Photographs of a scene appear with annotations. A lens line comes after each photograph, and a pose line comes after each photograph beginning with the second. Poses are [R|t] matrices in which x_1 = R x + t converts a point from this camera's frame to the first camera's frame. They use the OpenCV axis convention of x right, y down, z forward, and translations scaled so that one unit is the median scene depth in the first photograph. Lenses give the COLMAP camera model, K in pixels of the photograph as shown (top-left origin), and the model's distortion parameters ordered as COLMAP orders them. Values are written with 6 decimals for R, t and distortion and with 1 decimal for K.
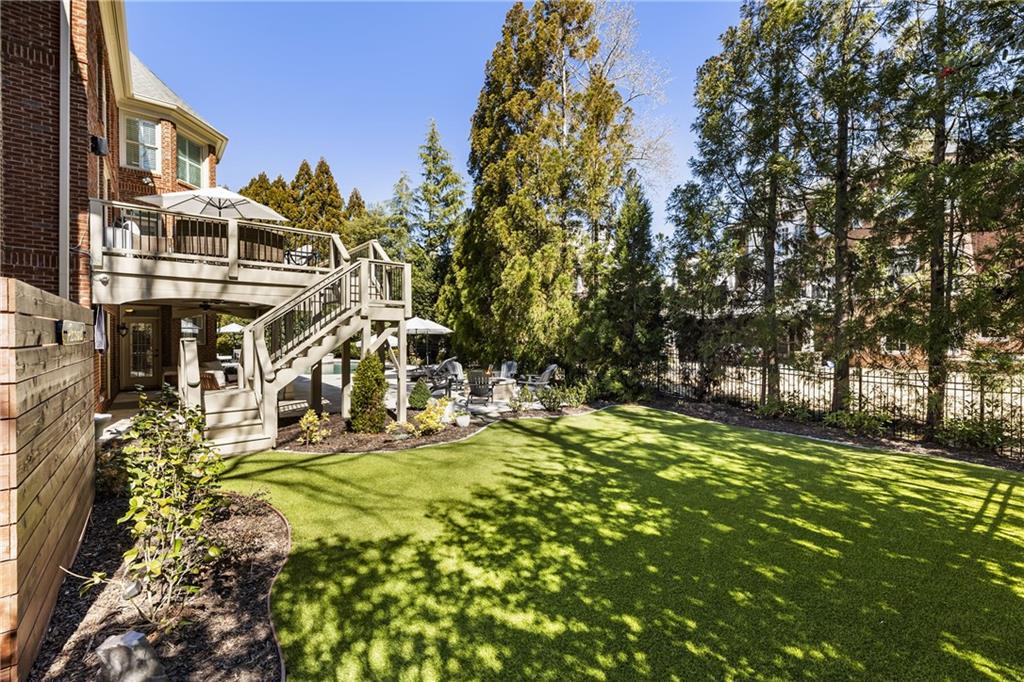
lens RADIAL K [[420.0, 0, 496.1], [0, 420.0, 340.5], [0, 0, 1]] dist [0.002027, 0.000903]
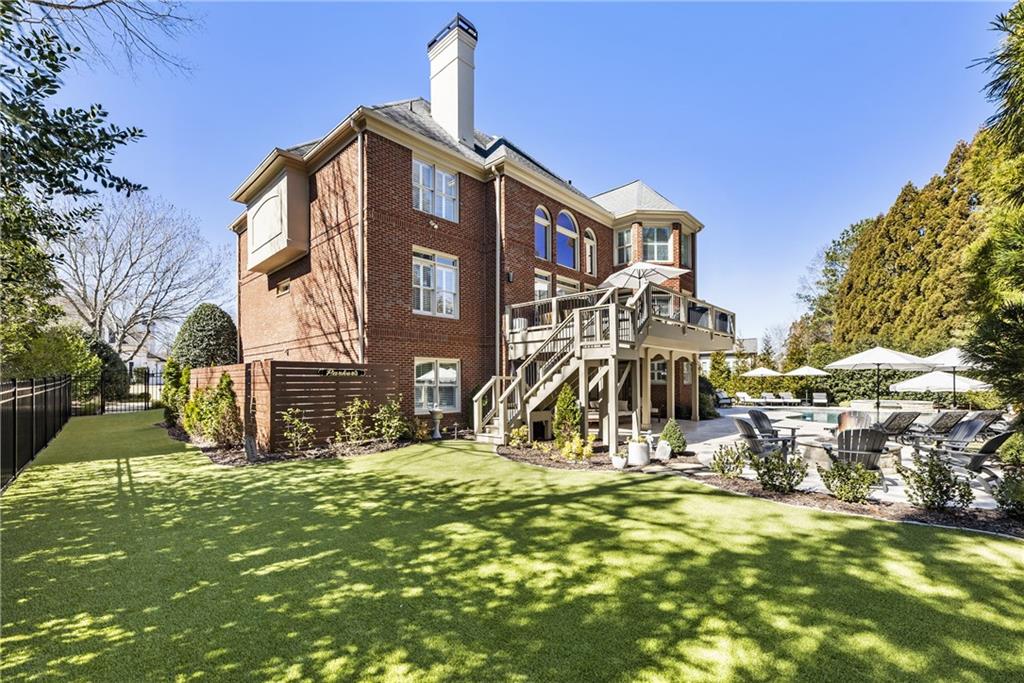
lens RADIAL K [[420.0, 0, 514.5], [0, 420.0, 379.0], [0, 0, 1]] dist [0.002027, 0.000903]
pose [[0.139787, -0.010208, -0.990129, 1.209448], [-0.009195, 0.999890, -0.011607, 0.029391], [0.990139, 0.010727, 0.139678, 0.949660]]
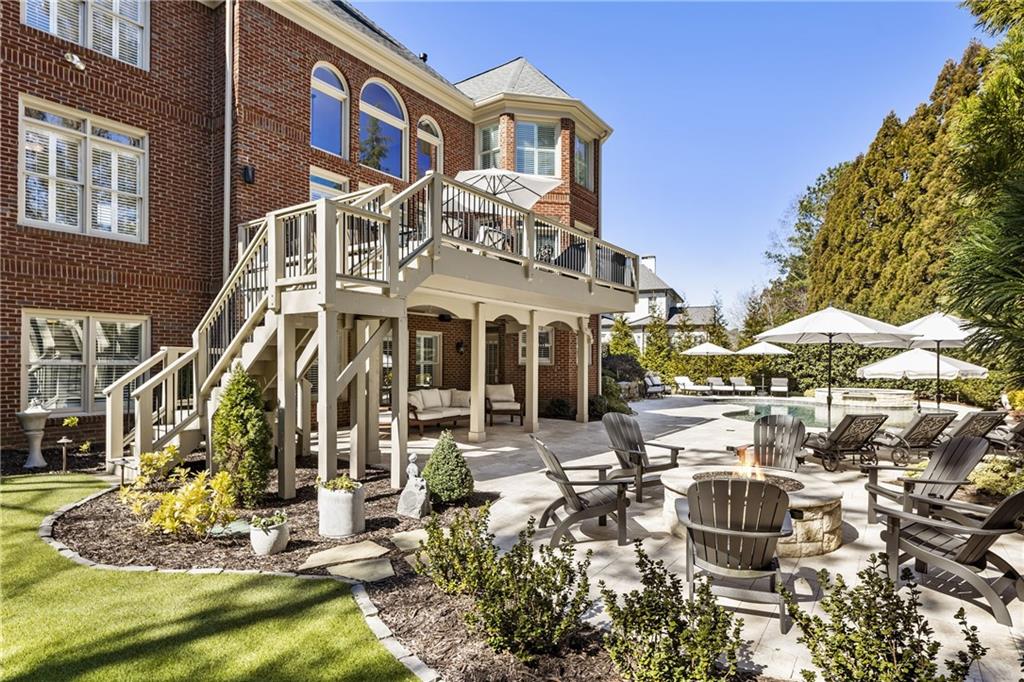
lens RADIAL K [[539.7, 0, 506.0], [0, 539.7, 356.3], [0, 0, 1]] dist [-0.000655, 0.000412]
pose [[0.266019, -0.008672, -0.963929, 0.734130], [-0.017902, 0.999743, -0.013935, 0.021021], [0.963801, 0.020963, 0.265796, 1.617959]]
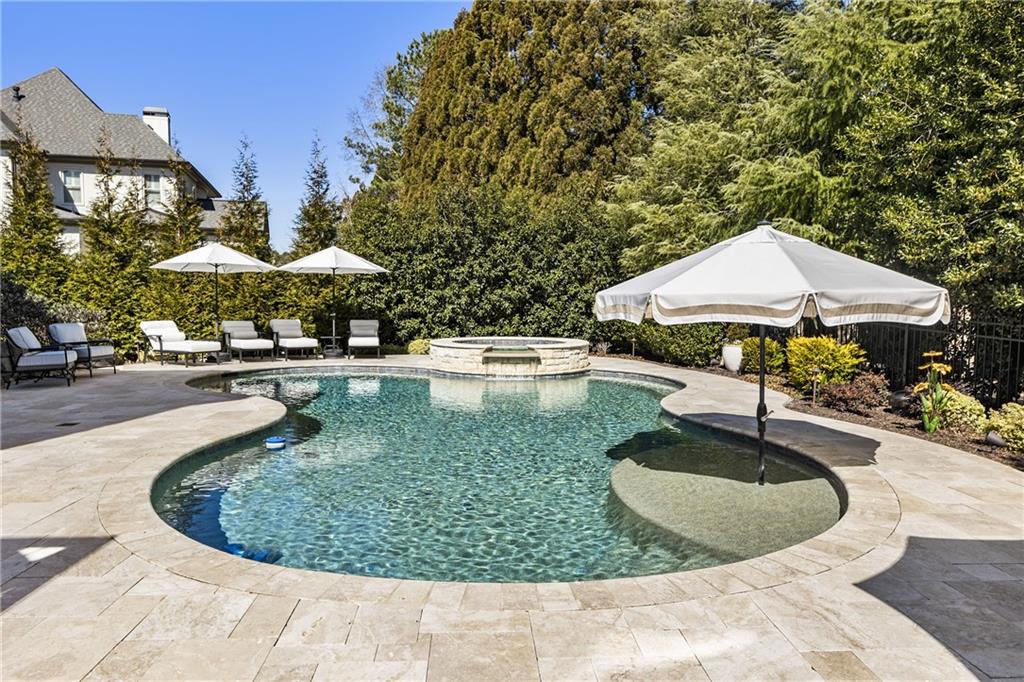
lens RADIAL K [[663.0, 0, 517.1], [0, 663.0, 349.0], [0, 0, 1]] dist [-0.005115, 0.000132]
pose [[0.821861, 0.047087, -0.567739, -0.880498], [-0.015532, 0.998060, 0.060293, 0.041178], [0.569477, -0.040734, 0.820997, 3.088373]]
